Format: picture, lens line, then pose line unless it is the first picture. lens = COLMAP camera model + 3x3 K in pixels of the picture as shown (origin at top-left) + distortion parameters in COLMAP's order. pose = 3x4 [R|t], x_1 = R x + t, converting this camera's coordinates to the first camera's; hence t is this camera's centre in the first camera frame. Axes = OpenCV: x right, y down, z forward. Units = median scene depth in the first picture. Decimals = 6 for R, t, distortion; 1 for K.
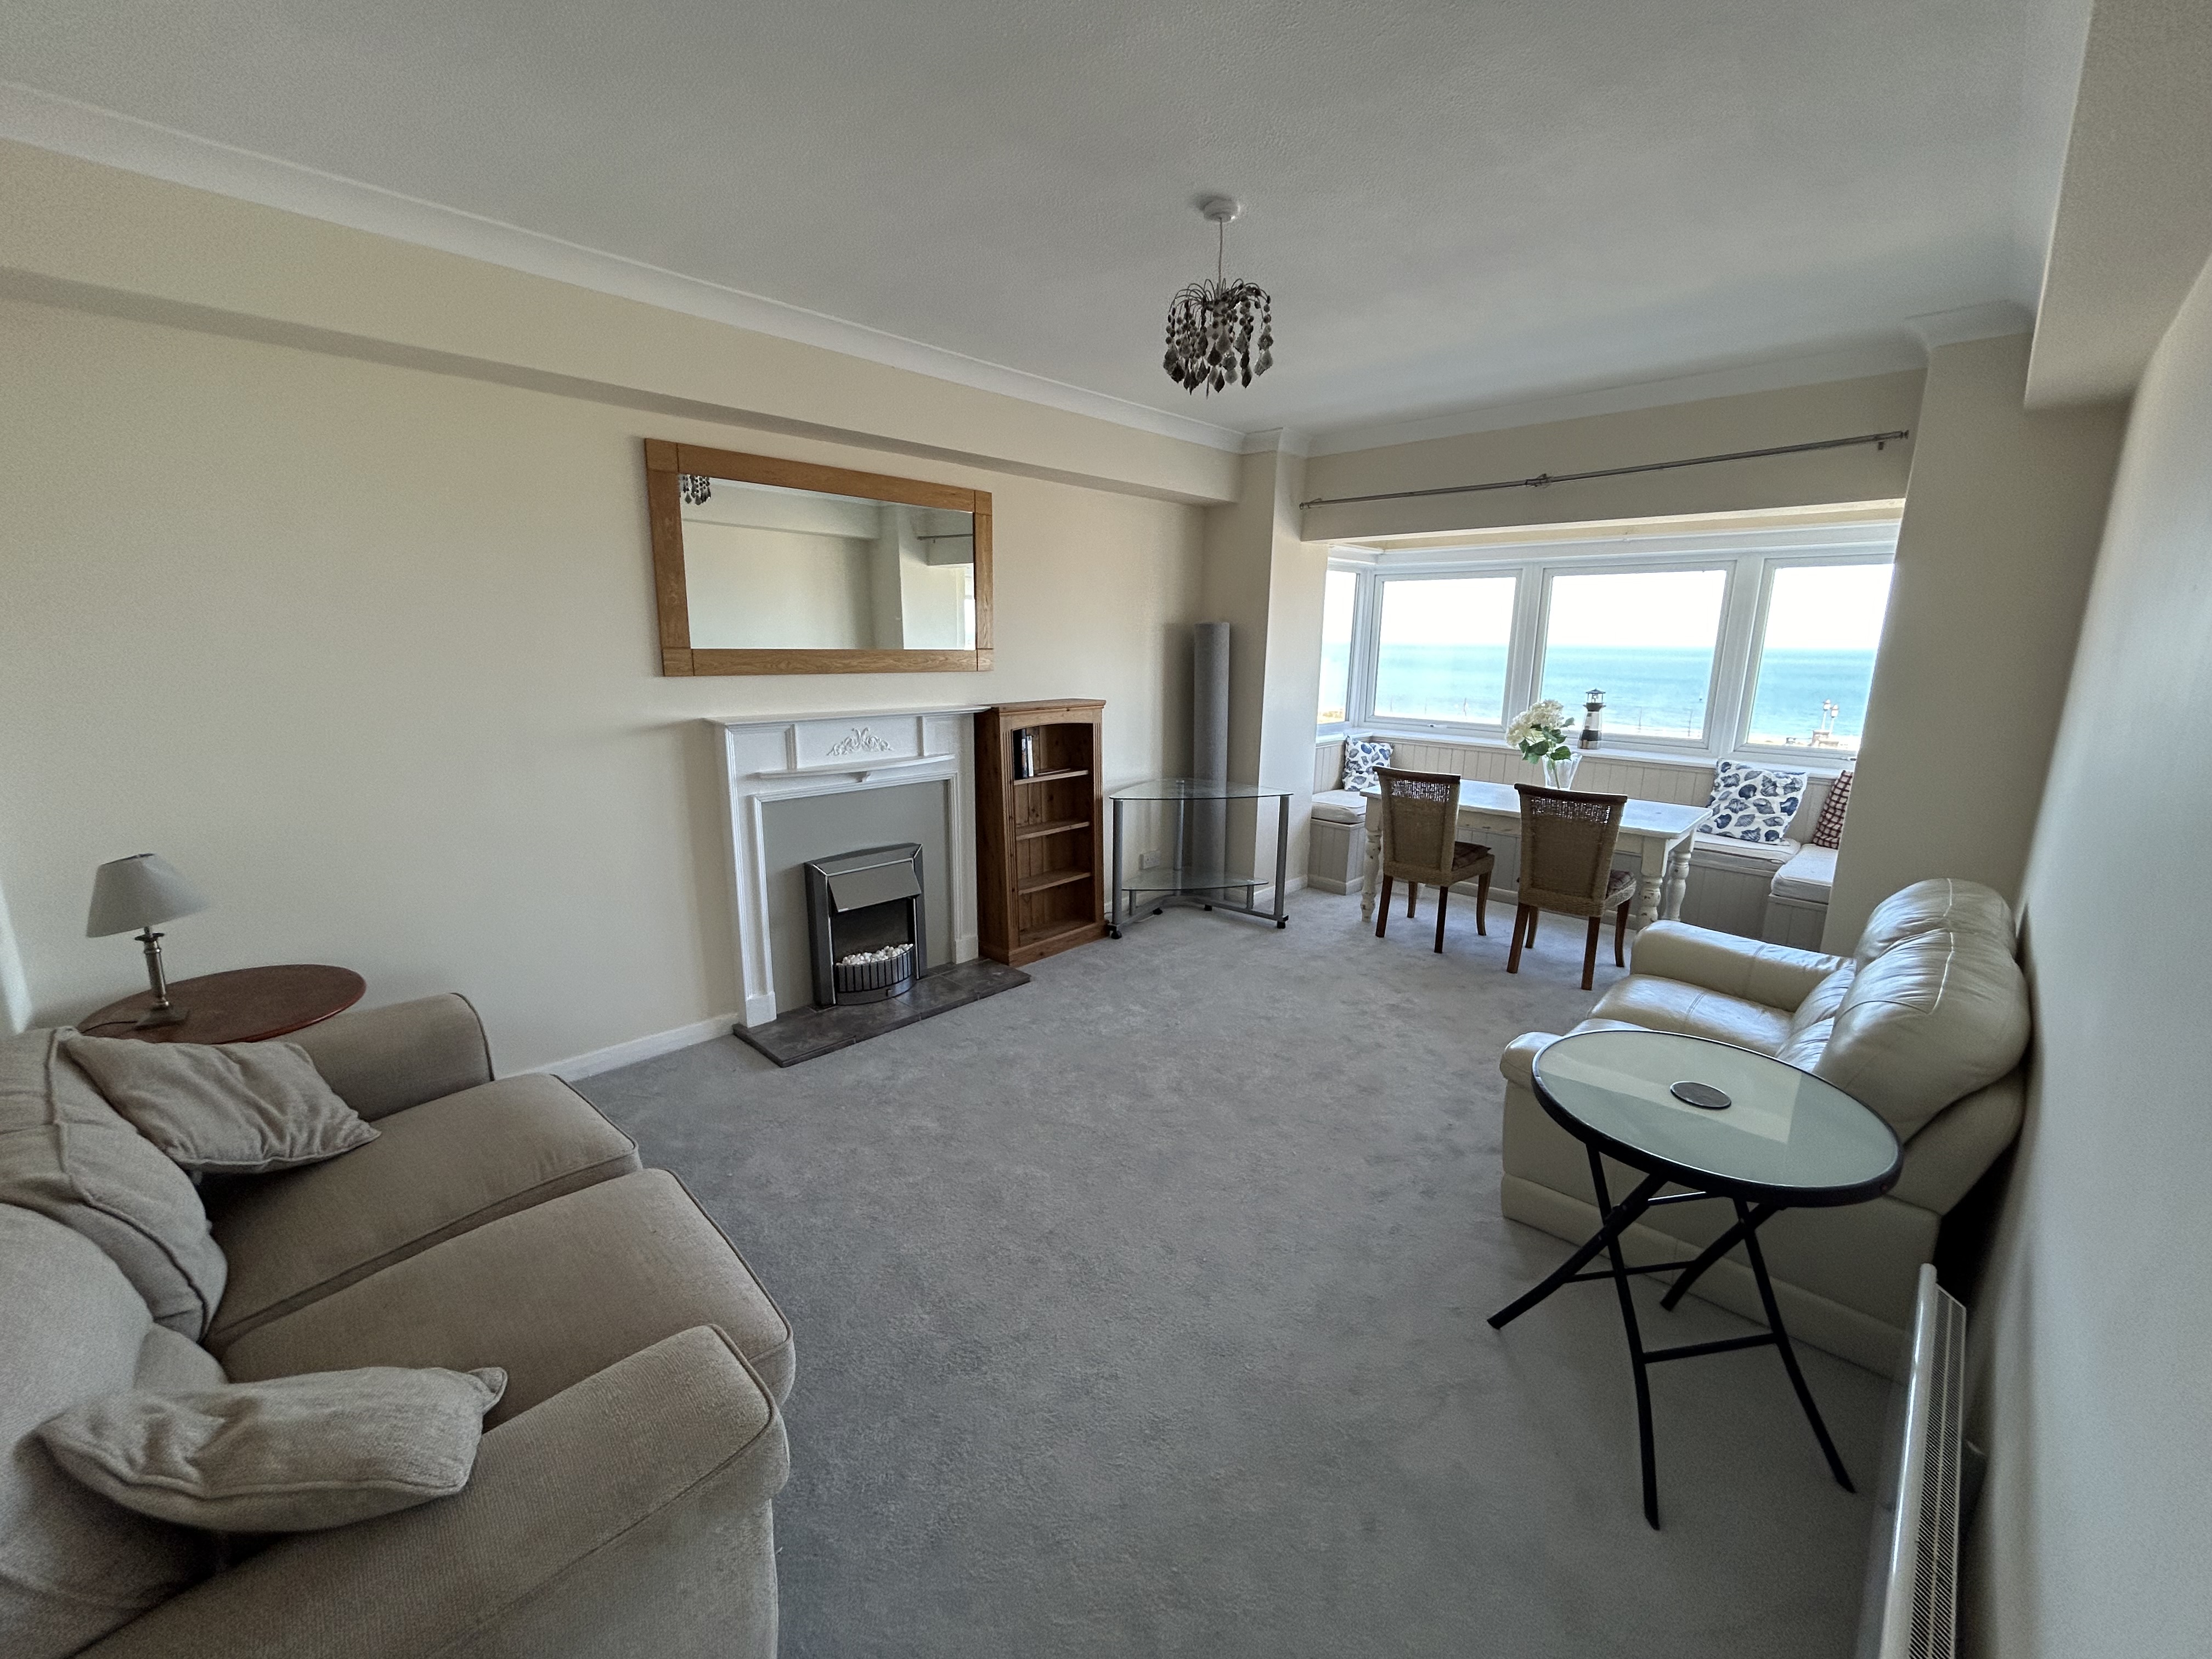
lens RADIAL K [[887.9, 0, 1108.9], [0, 887.9, 824.5], [0, 0, 1]] dist [-0.001353, 0.001260]
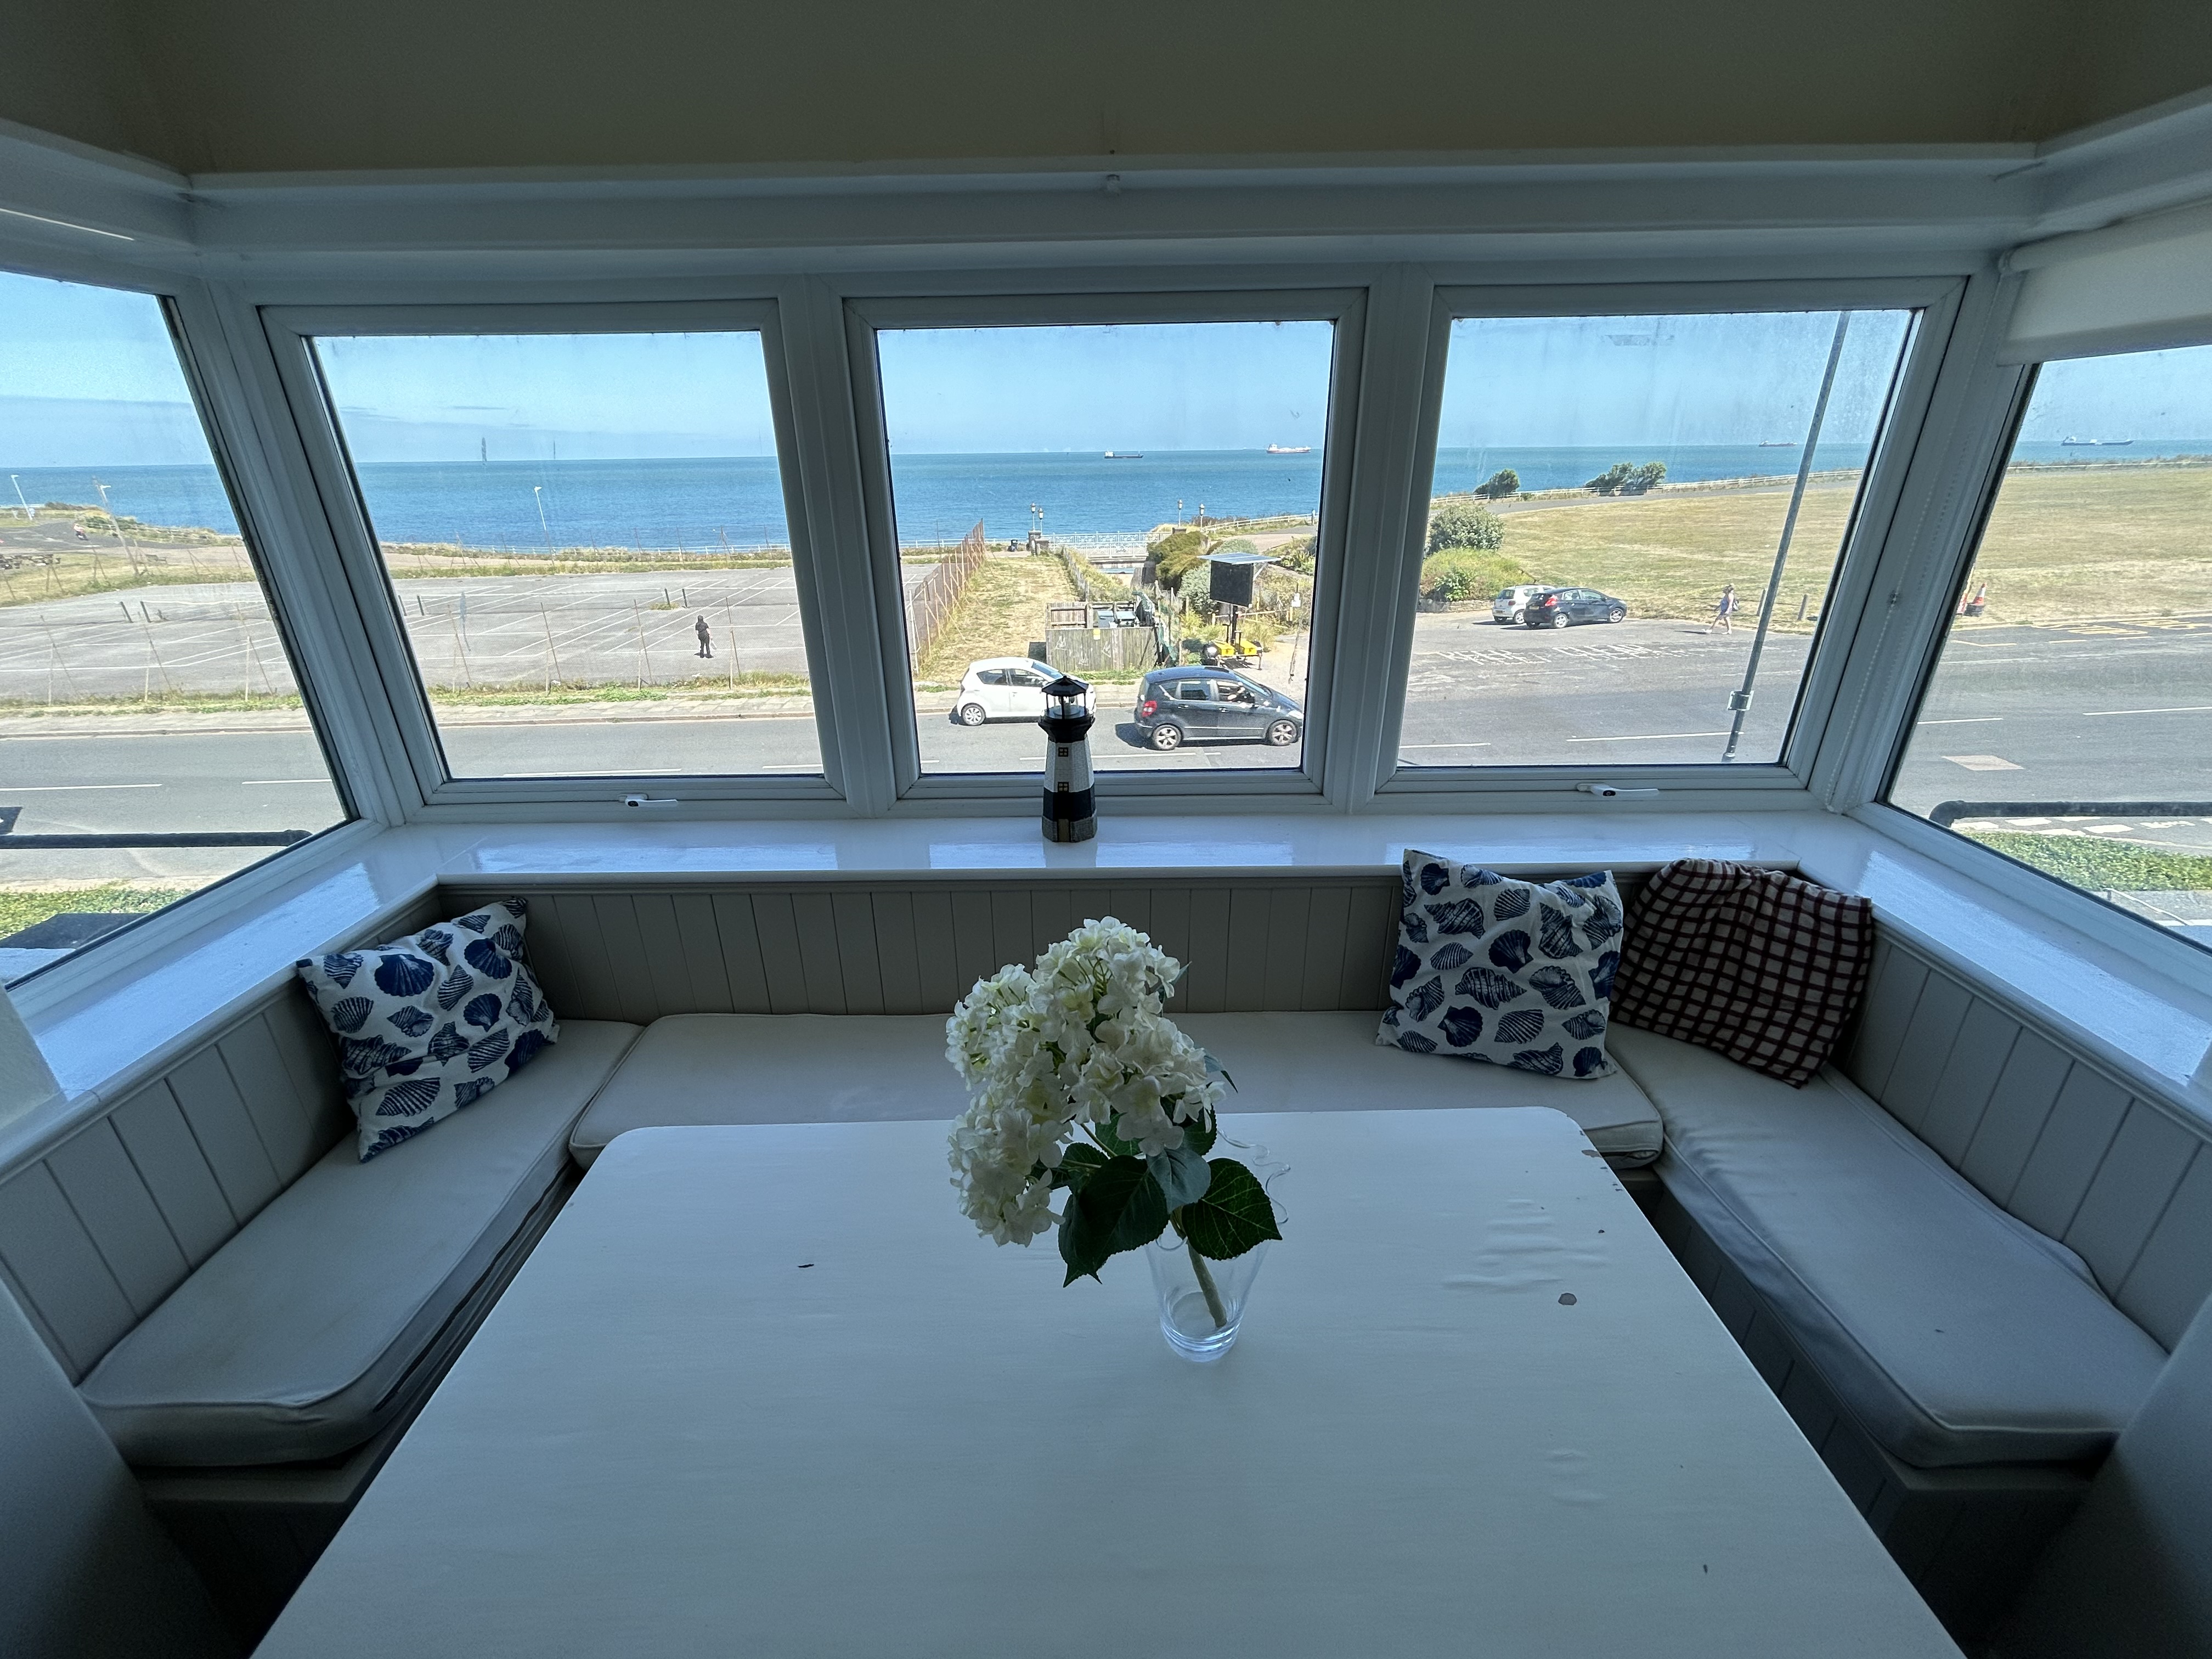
lens RADIAL K [[887.9, 0, 1104.3], [0, 887.9, 821.5], [0, 0, 1]] dist [-0.001353, 0.001260]
pose [[0.722401, -0.285067, 0.629979, 0.367931], [0.166653, 0.955988, 0.241484, -0.208229], [-0.671091, -0.069460, 0.738114, 0.834134]]
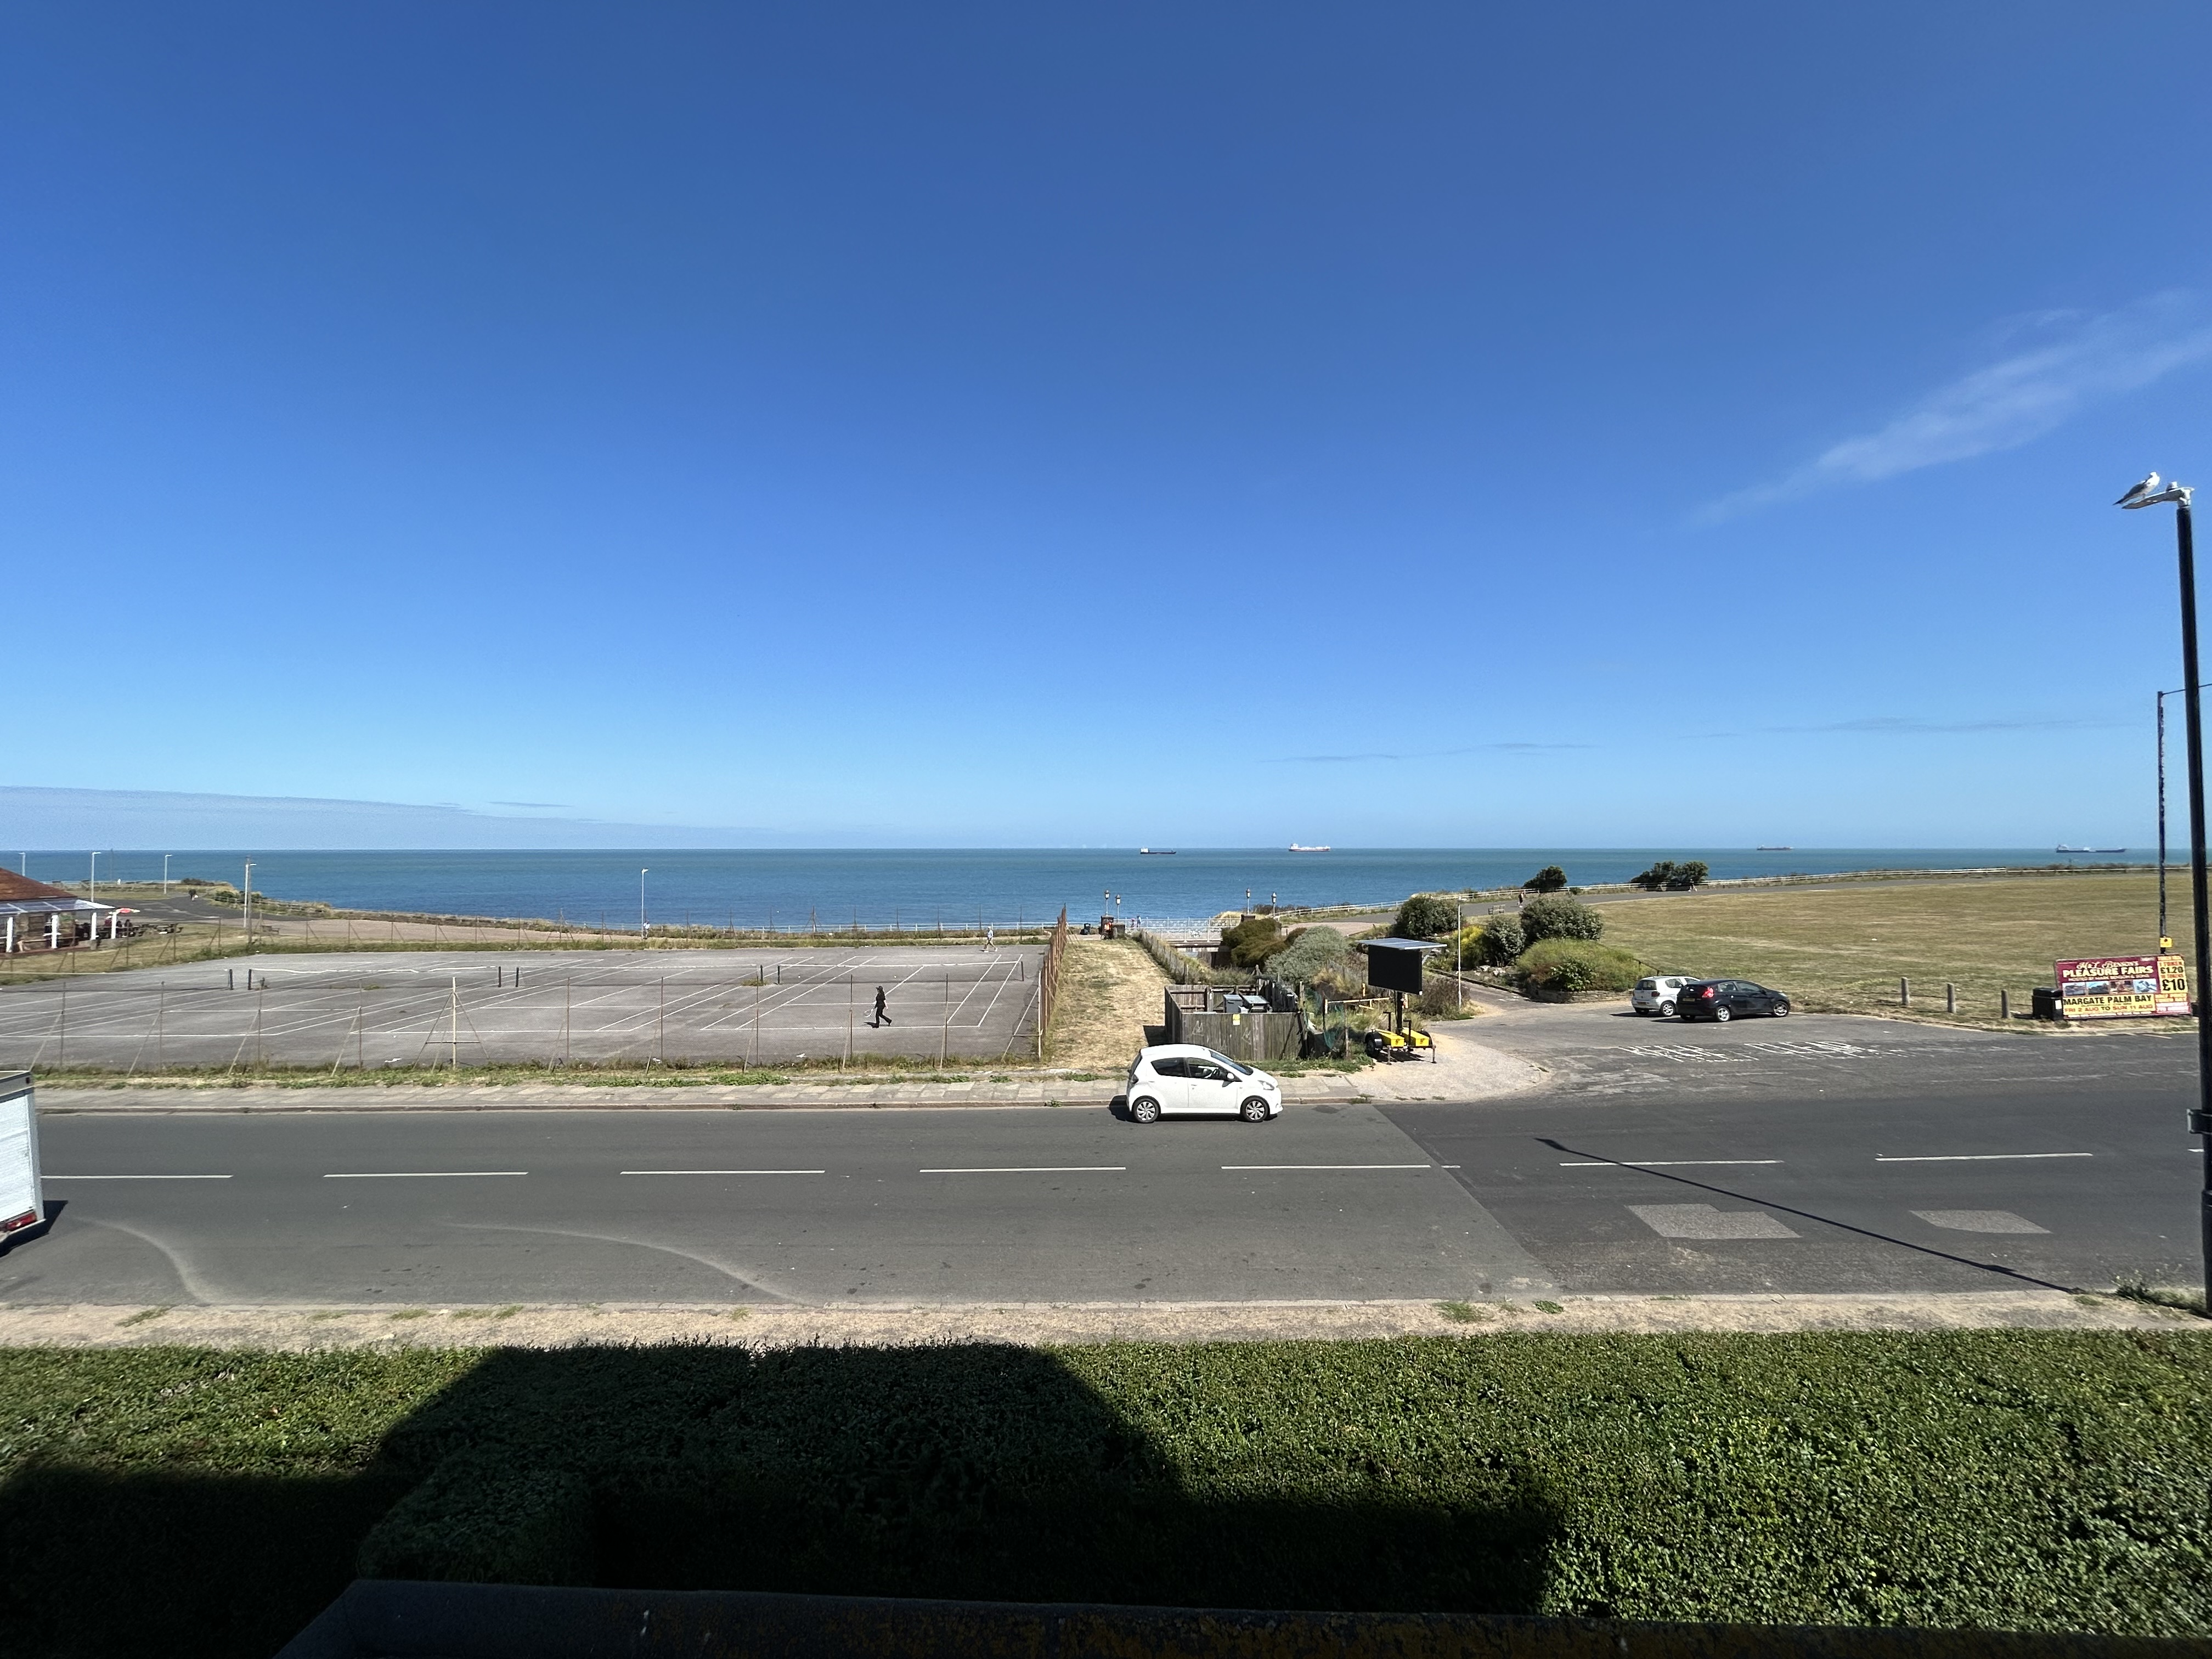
lens RADIAL K [[887.9, 0, 1108.2], [0, 887.9, 822.7], [0, 0, 1]] dist [-0.001353, 0.001260]
pose [[0.746743, 0.005834, 0.665087, 0.349483], [0.150429, 0.972569, -0.177429, -0.216174], [-0.647878, 0.232542, 0.725381, 0.886430]]
